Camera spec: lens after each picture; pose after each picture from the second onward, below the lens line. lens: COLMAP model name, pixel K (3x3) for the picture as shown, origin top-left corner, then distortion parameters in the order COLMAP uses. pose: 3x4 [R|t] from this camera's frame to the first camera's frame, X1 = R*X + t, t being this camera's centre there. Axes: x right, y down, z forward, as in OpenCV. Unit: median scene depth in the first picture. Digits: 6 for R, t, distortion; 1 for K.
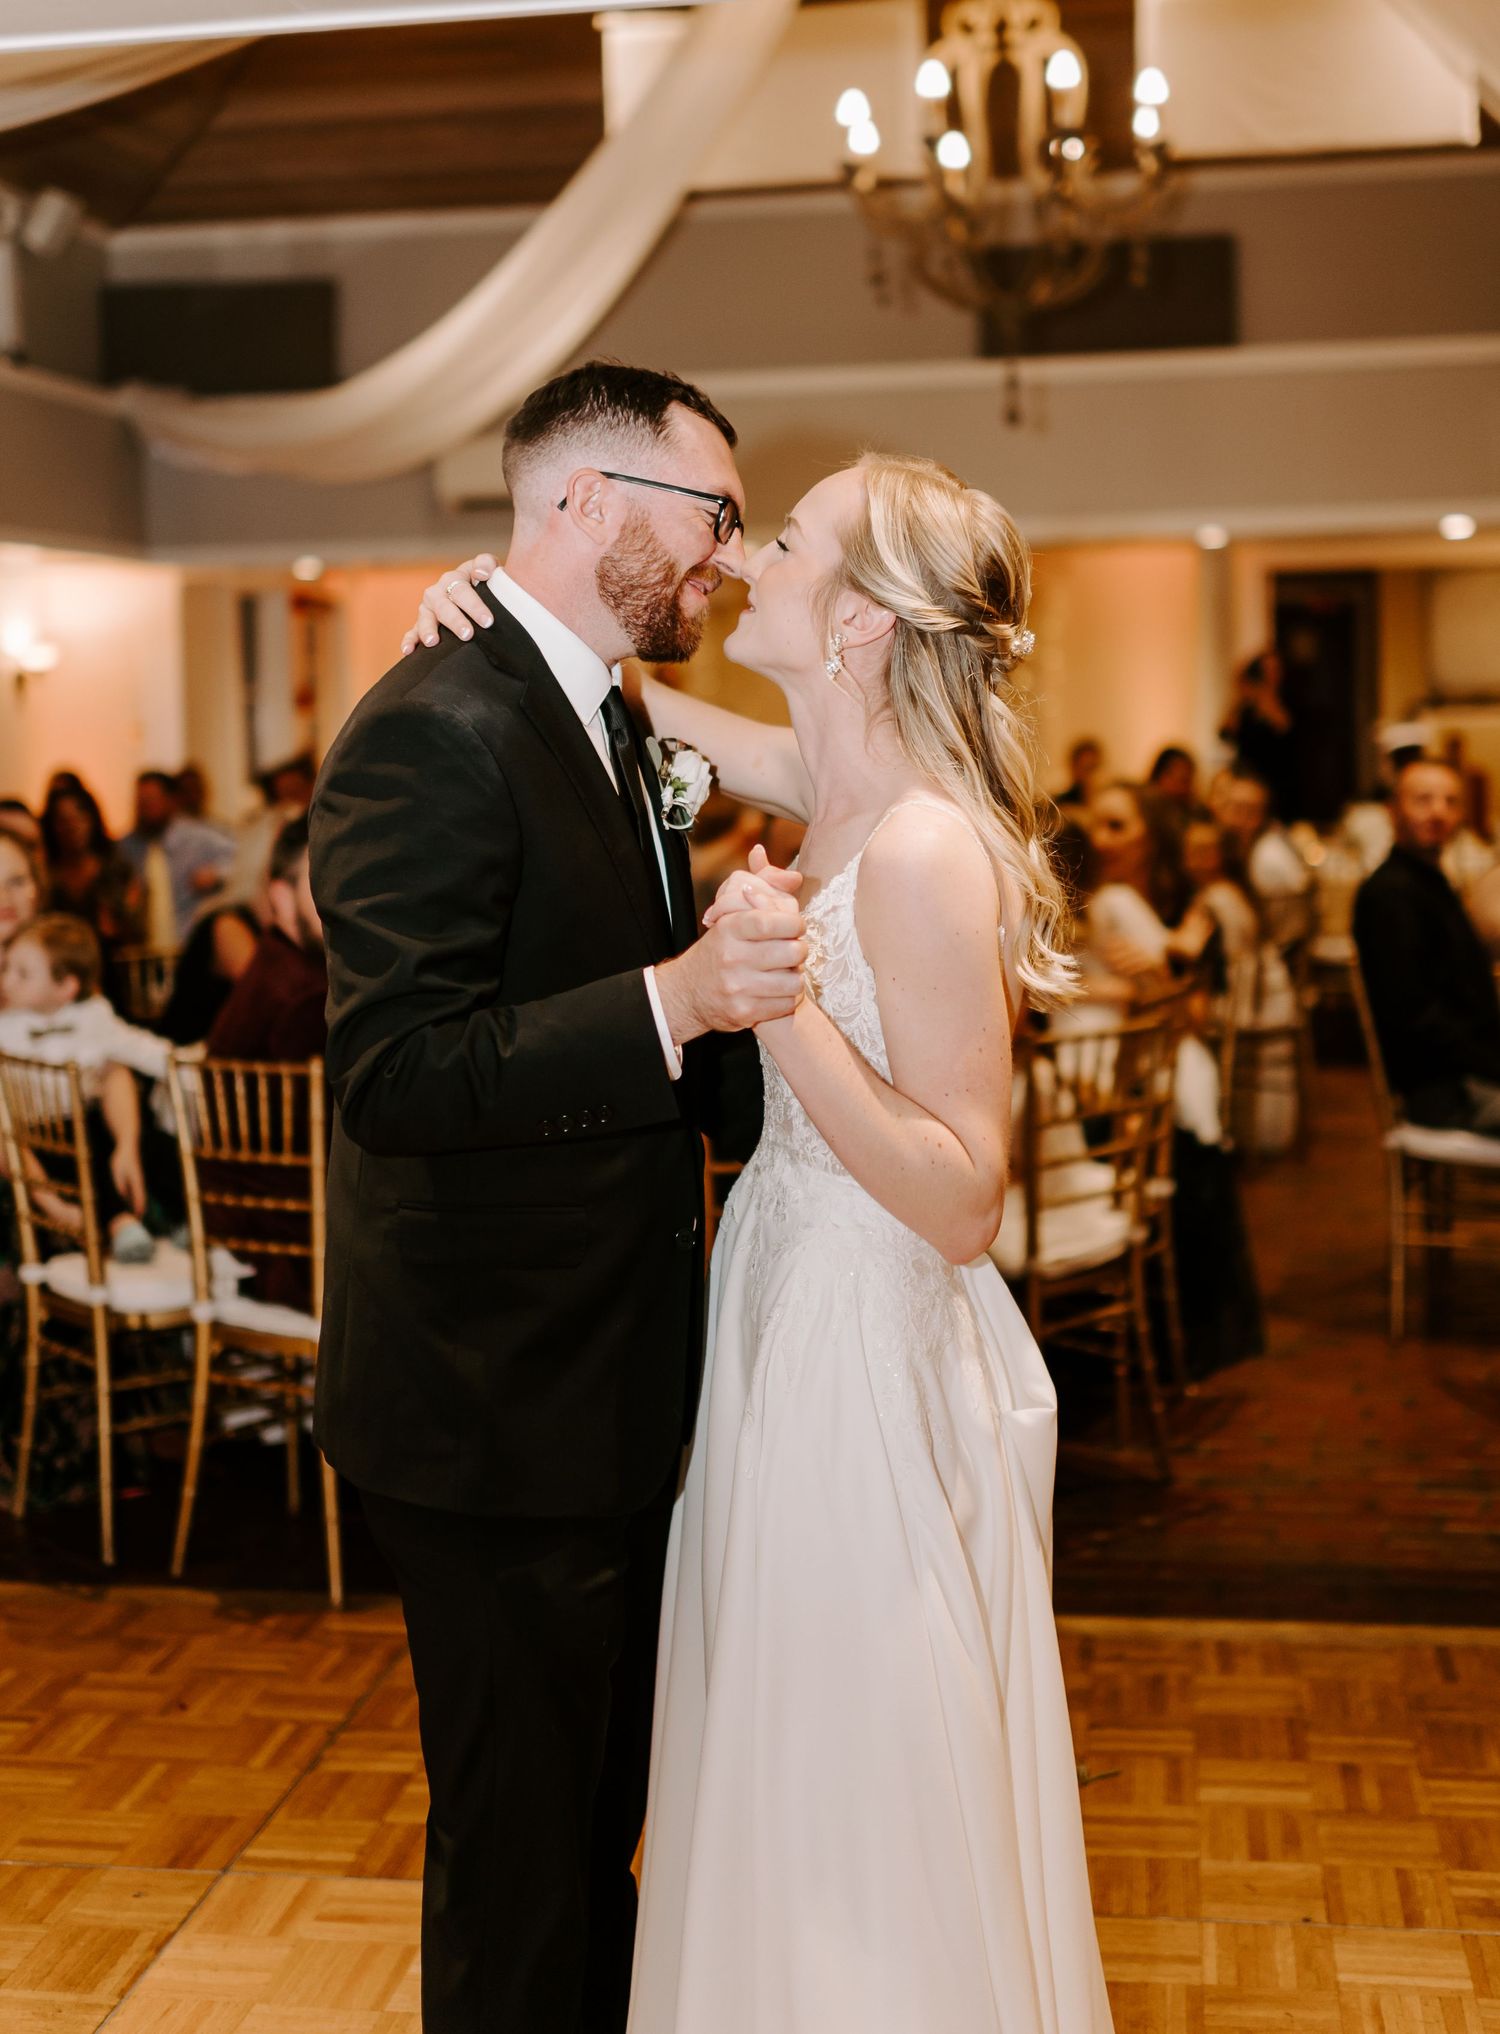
lens RADIAL K [[2525.4, 0, 750.0], [0, 2525.4, 1017.0], [0, 0, 1]] dist [-0.010359, -0.028222]
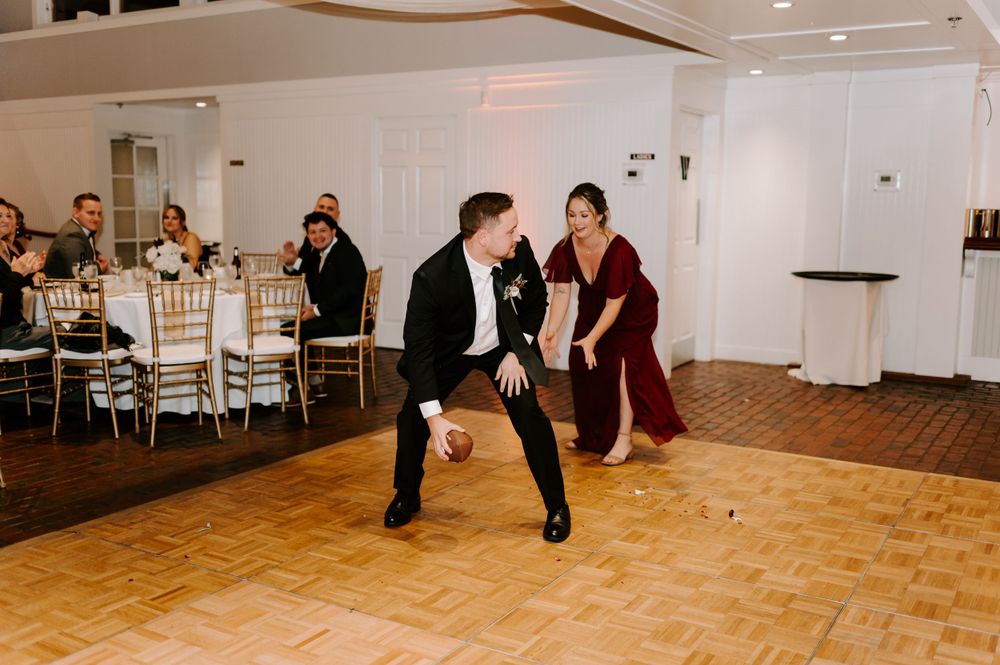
lens RADIAL K [[995.7, 0, 500.0], [0, 995.7, 332.5], [0, 0, 1]] dist [0.008237, -0.025759]
pose [[0.378867, -0.092807, 0.920786, -0.676336], [0.100698, 0.993186, 0.058671, 0.032524], [-0.919956, 0.070493, 0.385631, 0.230656]]
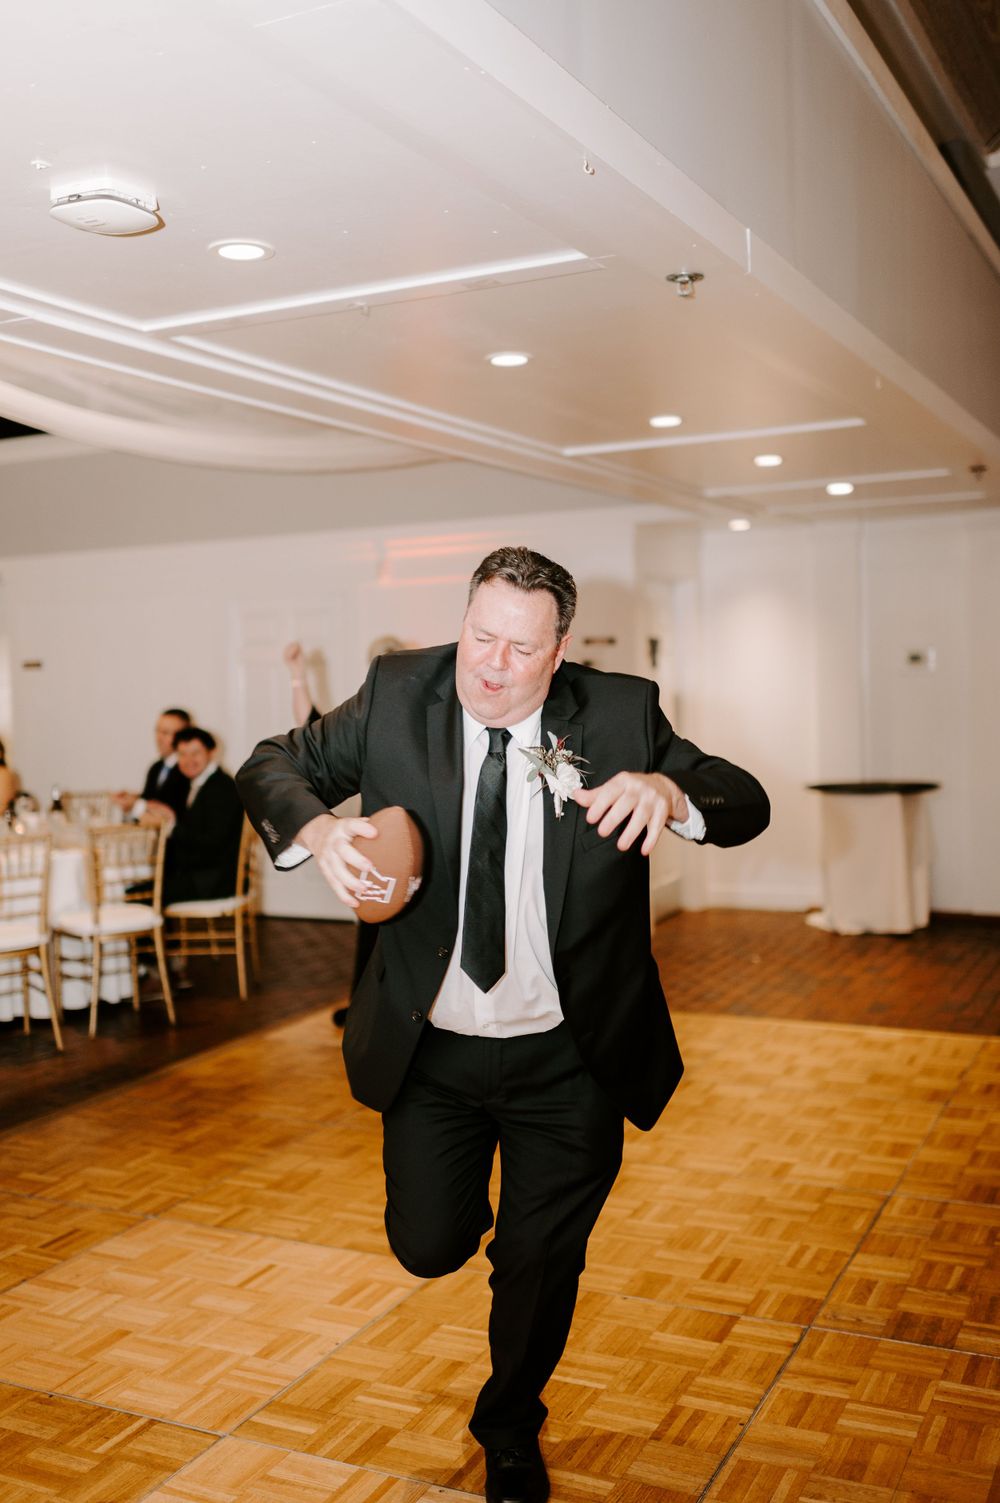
lens RADIAL K [[1496.6, 0, 500.0], [0, 1496.6, 751.5], [0, 0, 1]] dist [0.008237, -0.025759]
pose [[0.299082, -0.028233, 0.953810, -0.898913], [0.144944, 0.989308, -0.016165, 0.007287], [-0.943155, 0.143084, 0.299976, 0.200836]]
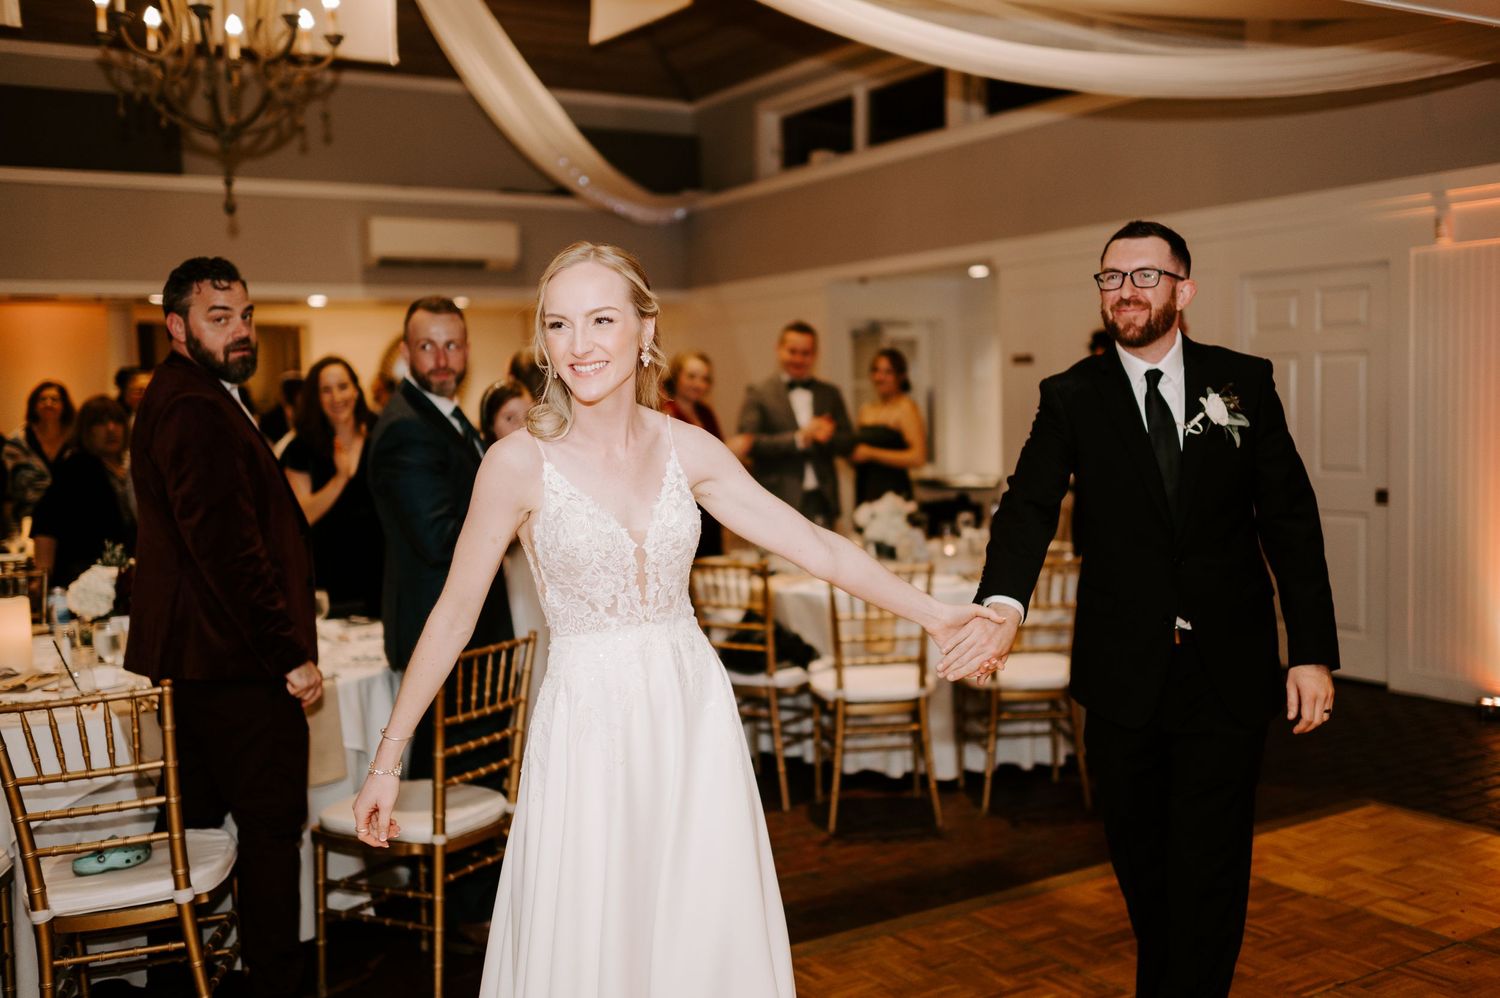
lens RADIAL K [[1493.6, 0, 750.0], [0, 1493.6, 499.0], [0, 0, 1]] dist [0.008237, -0.025759]
pose [[0.761248, -0.036737, 0.647419, -0.474662], [0.090659, 0.994618, -0.050160, -0.008024], [-0.642092, 0.096878, 0.760482, 0.253935]]
